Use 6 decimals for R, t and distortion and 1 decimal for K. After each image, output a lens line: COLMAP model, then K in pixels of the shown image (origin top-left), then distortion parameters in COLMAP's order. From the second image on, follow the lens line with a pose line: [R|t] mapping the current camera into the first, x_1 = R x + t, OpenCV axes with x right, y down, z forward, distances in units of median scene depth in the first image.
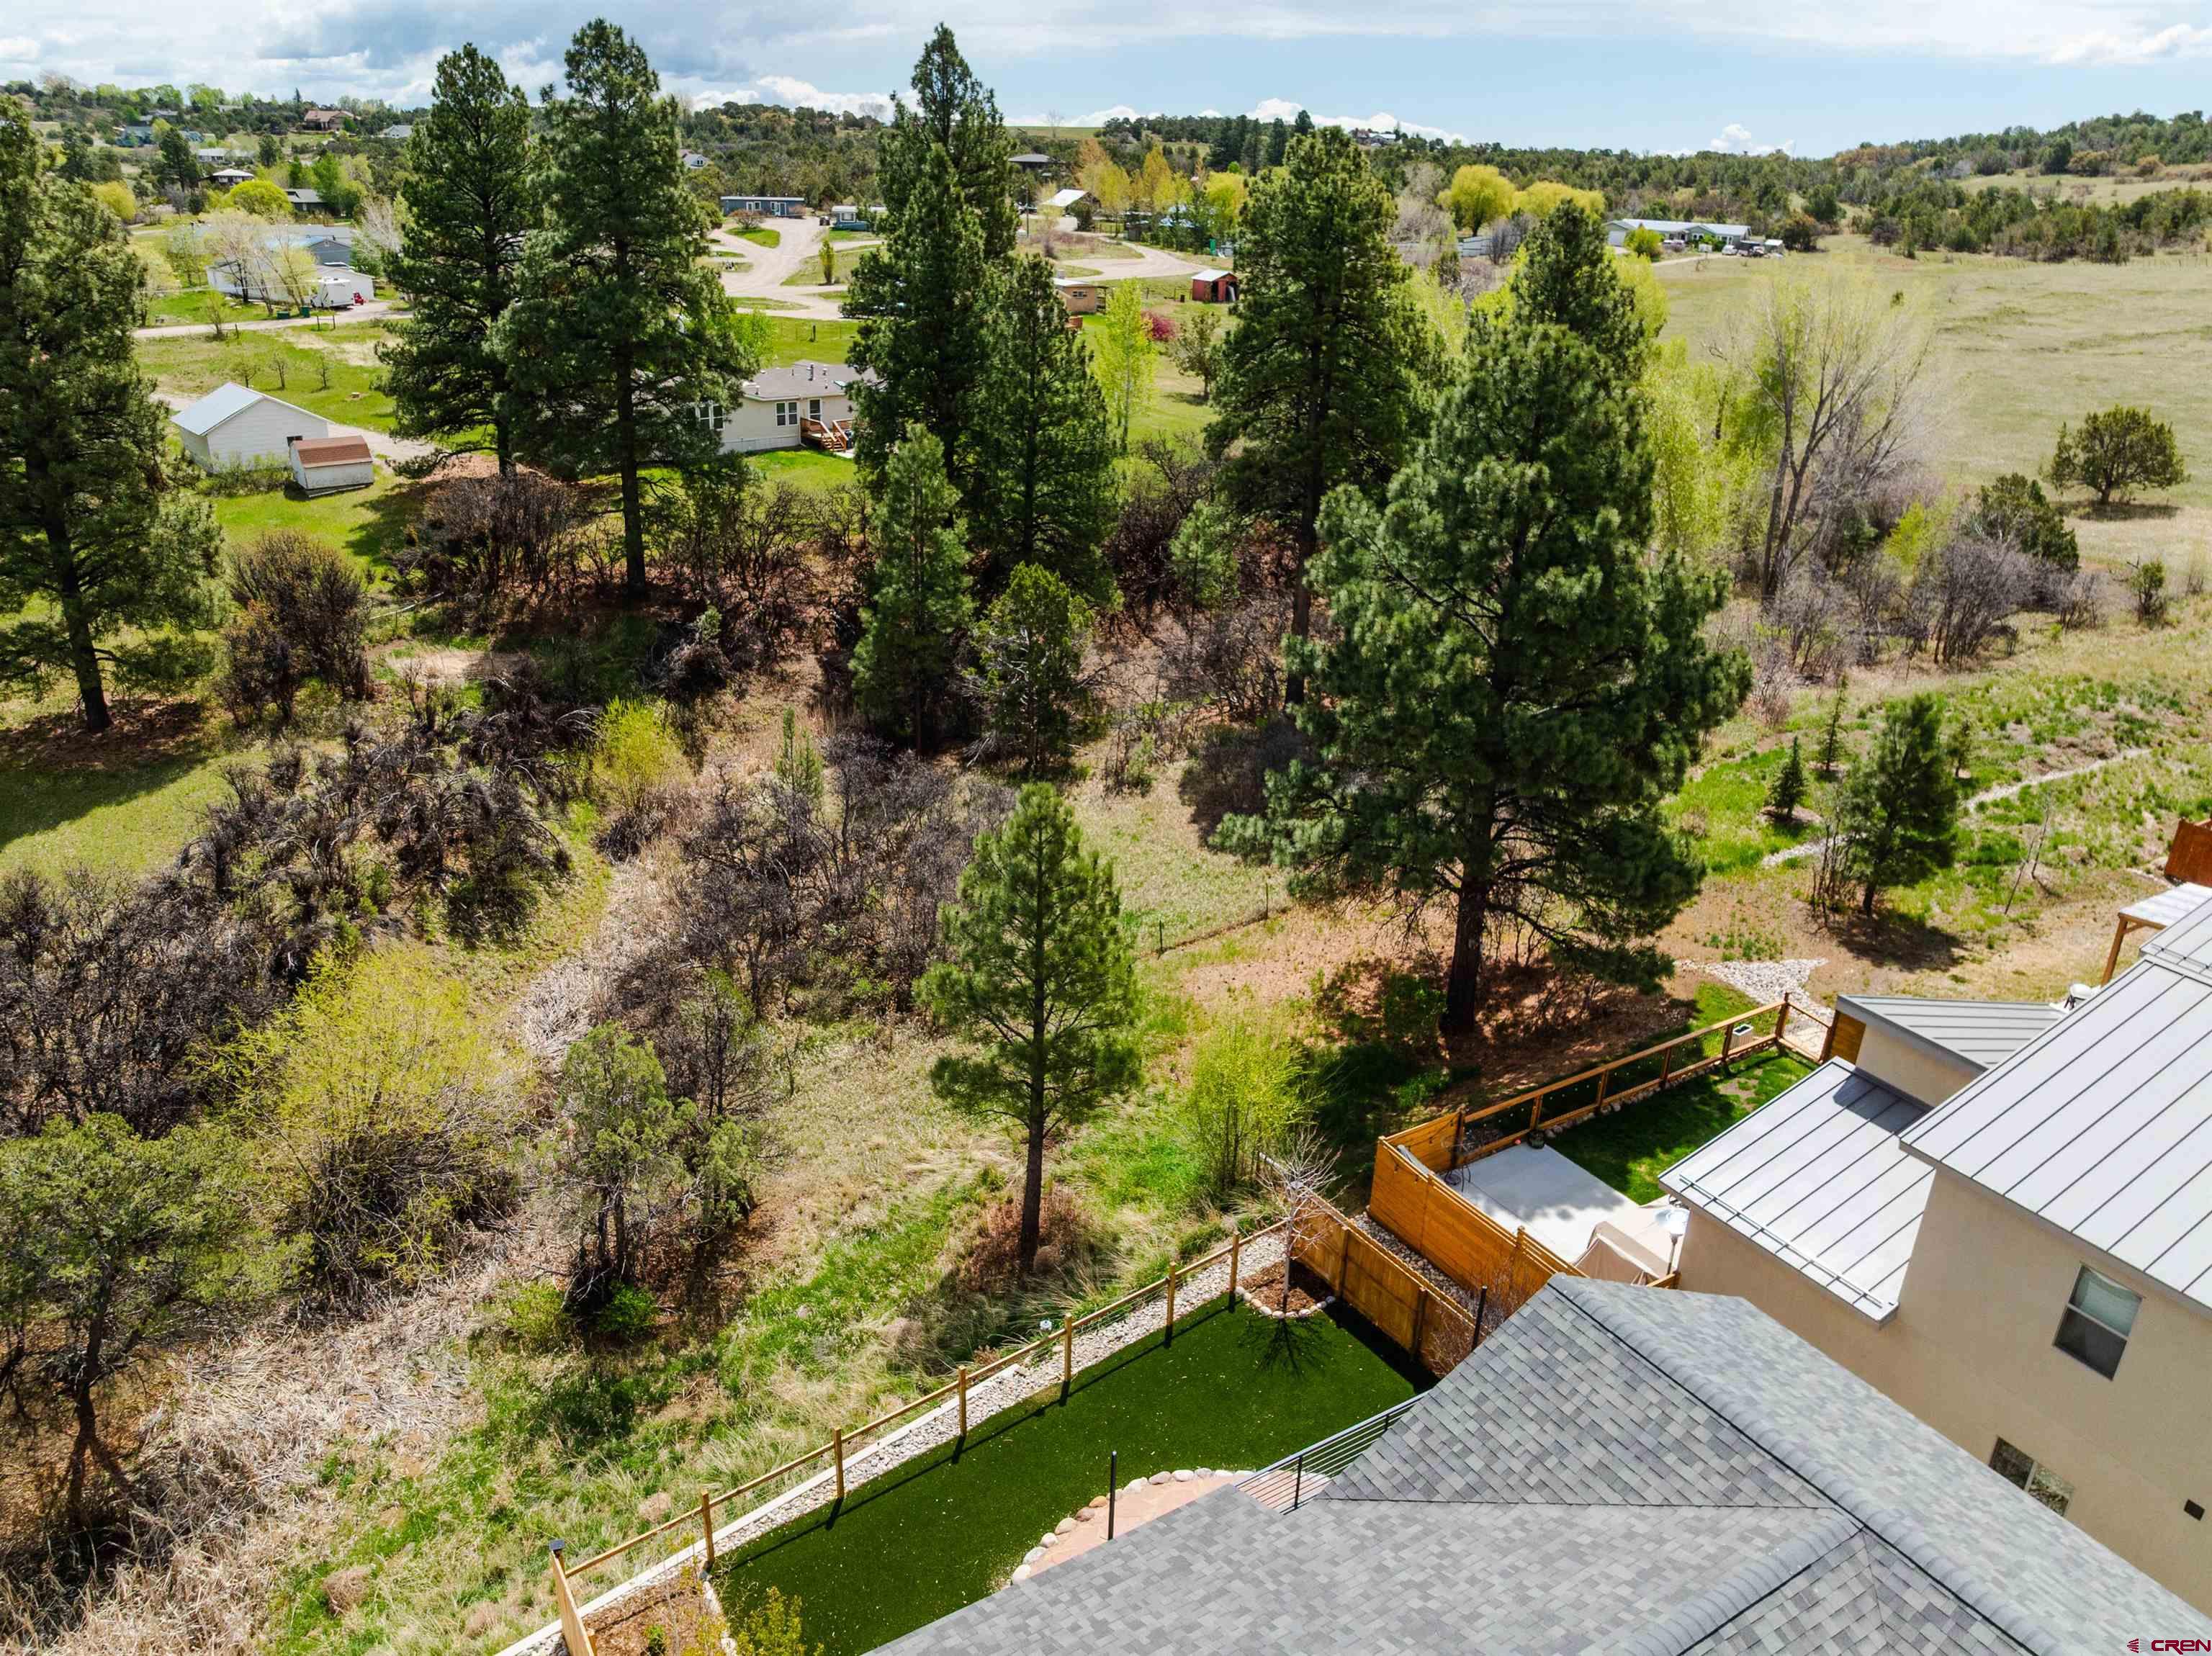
lens RADIAL K [[1537.7, 0, 1106.0], [0, 1537.7, 828.0], [0, 0, 1]] dist [-0.076146, 0.052015]
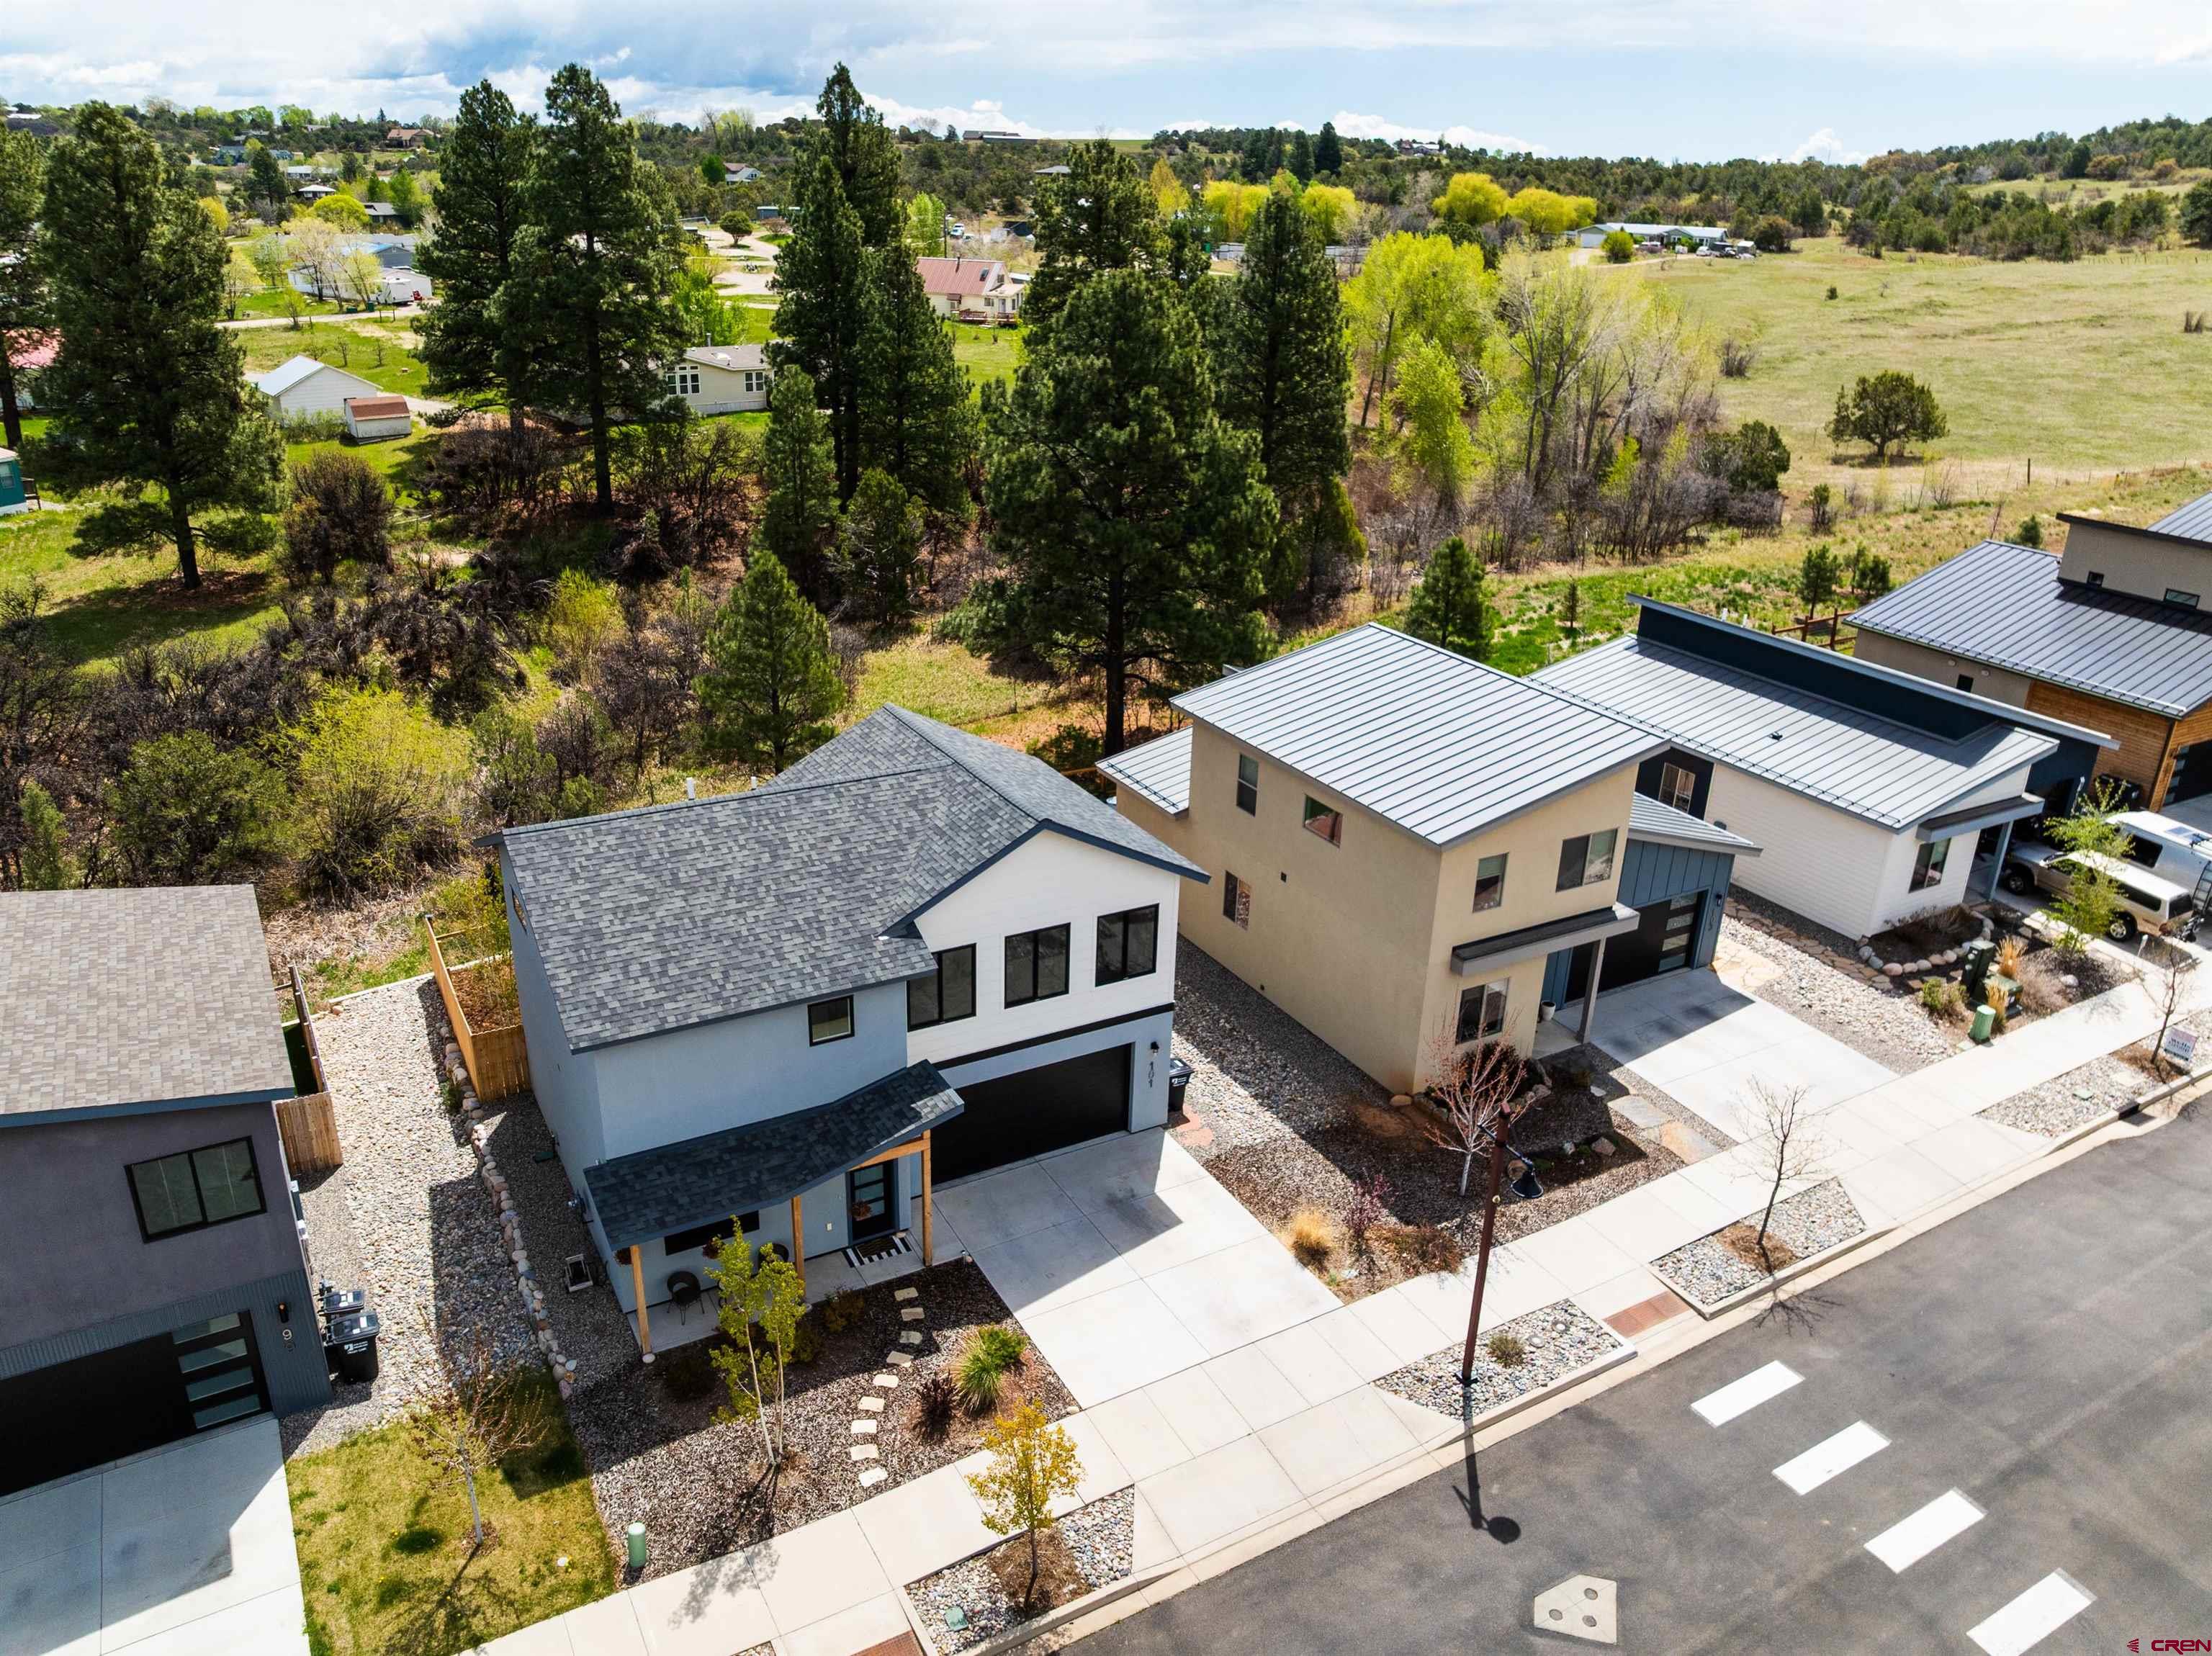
lens RADIAL K [[1537.7, 0, 1106.0], [0, 1537.7, 828.0], [0, 0, 1]] dist [-0.076146, 0.052015]
pose [[0.999085, 0.010512, -0.041452, 0.144643], [-0.010797, 0.999920, -0.006661, 0.101145], [0.041379, 0.007103, 0.999118, -0.219322]]
